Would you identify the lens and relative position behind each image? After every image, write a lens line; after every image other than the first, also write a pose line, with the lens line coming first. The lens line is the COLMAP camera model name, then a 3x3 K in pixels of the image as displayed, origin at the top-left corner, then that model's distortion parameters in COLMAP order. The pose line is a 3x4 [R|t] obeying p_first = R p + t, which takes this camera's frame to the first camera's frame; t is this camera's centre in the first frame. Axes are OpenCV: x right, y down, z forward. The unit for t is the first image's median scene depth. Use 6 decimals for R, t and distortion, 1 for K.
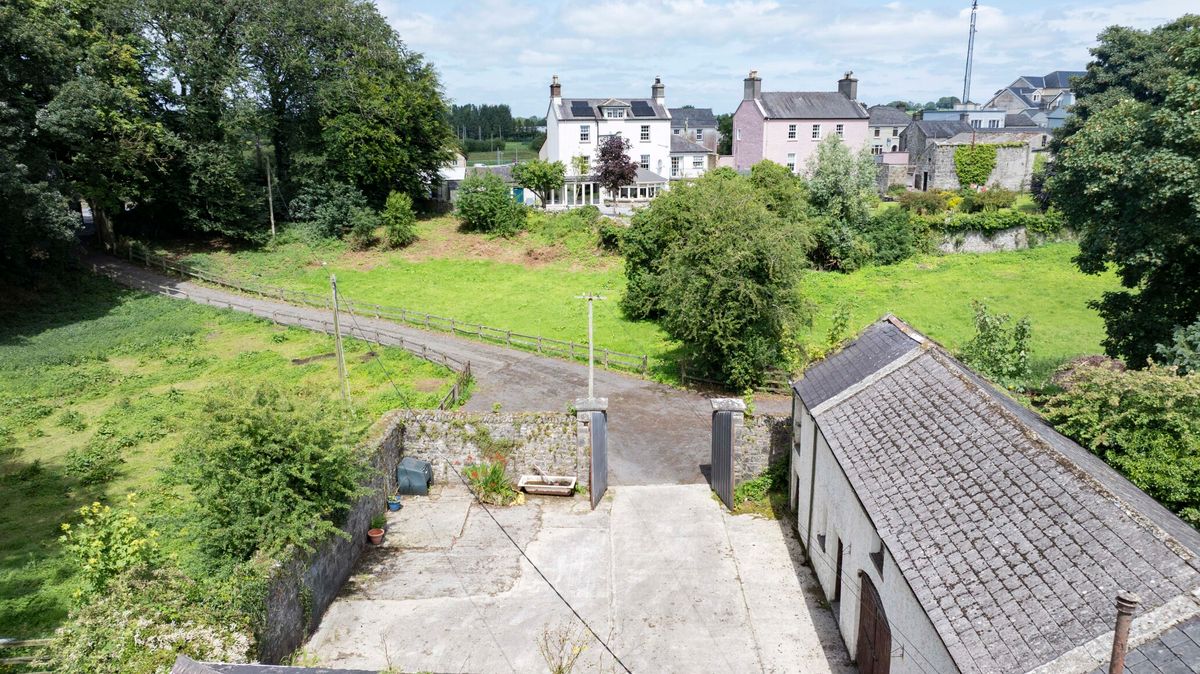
lens RADIAL K [[831.0, 0, 602.7], [0, 831.0, 312.9], [0, 0, 1]] dist [-0.005096, 0.000807]
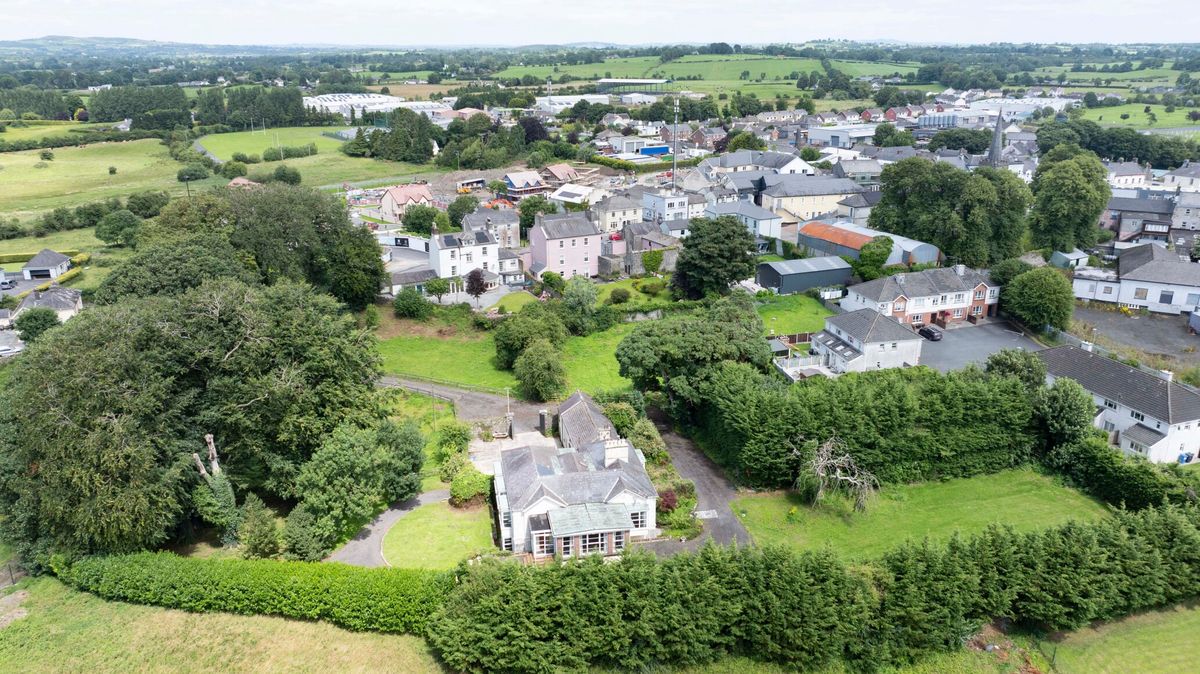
lens RADIAL K [[831.0, 0, 602.7], [0, 831.0, 312.9], [0, 0, 1]] dist [-0.005096, 0.000807]
pose [[0.967979, -0.063404, 0.242893, -0.214105], [0.049411, 0.996772, 0.063280, -0.251443], [-0.246121, -0.049253, 0.967987, -1.223040]]
